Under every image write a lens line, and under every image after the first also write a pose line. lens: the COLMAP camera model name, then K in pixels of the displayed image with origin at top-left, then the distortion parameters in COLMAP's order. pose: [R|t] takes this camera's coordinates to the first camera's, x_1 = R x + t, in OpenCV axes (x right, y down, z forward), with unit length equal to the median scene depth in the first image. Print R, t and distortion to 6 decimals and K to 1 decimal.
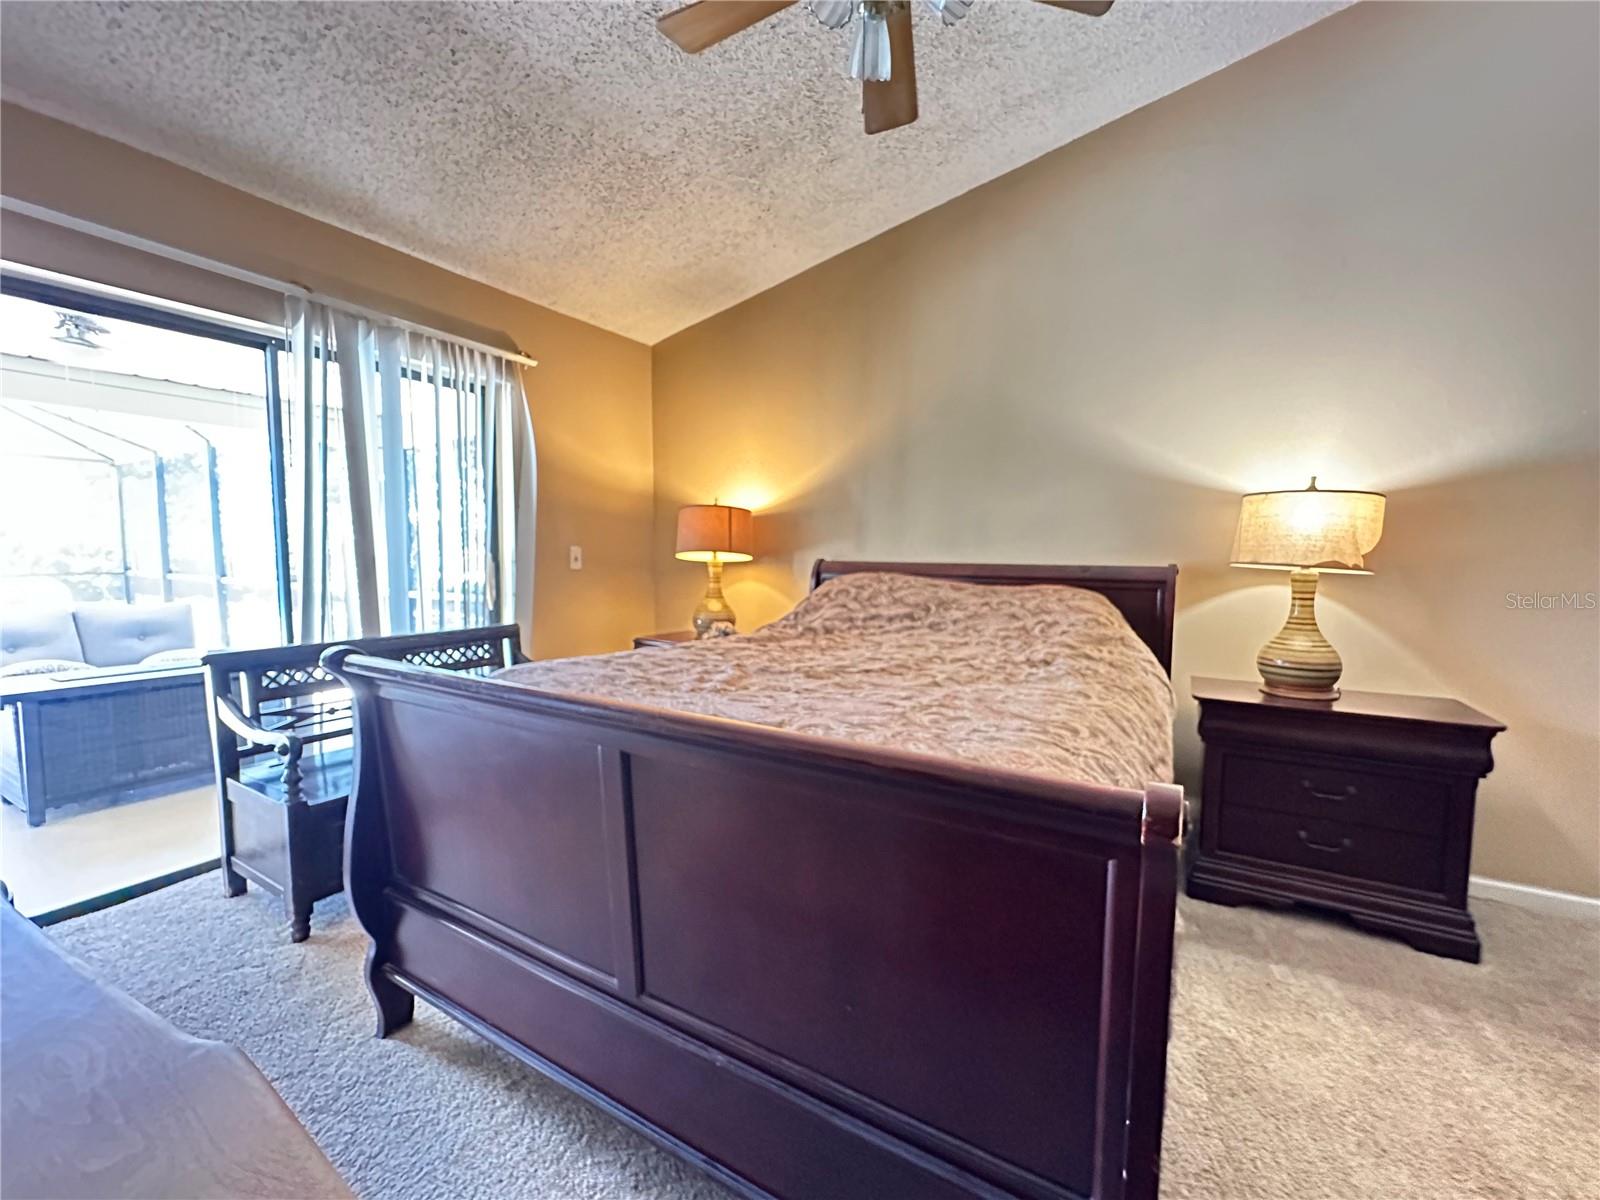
lens RADIAL K [[639.9, 0, 795.9], [0, 639.9, 599.1], [0, 0, 1]] dist [-0.001606, 0.000612]
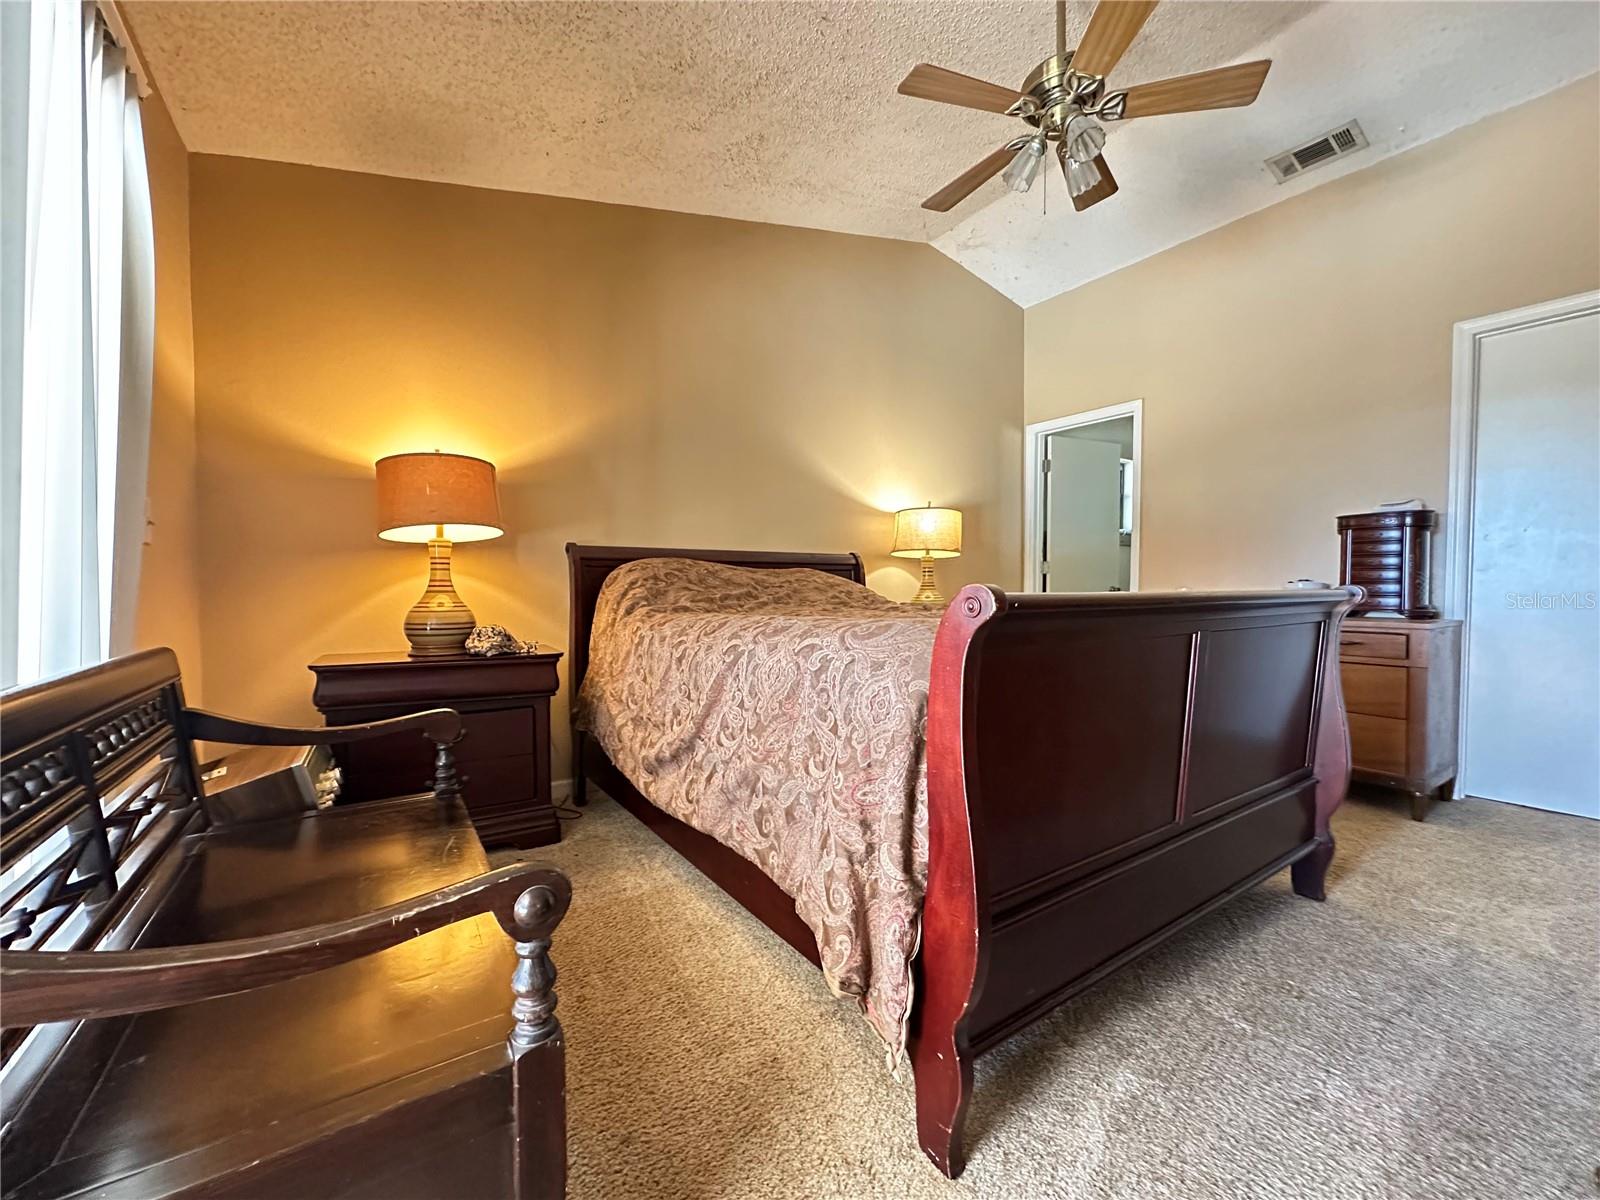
lens RADIAL K [[639.9, 0, 798.8], [0, 639.9, 596.7], [0, 0, 1]] dist [-0.001606, 0.000612]
pose [[0.429434, -0.025503, 0.902738, -0.696522], [0.075783, 0.997093, -0.007882, 0.043929], [-0.899913, 0.071797, 0.430119, 0.438584]]
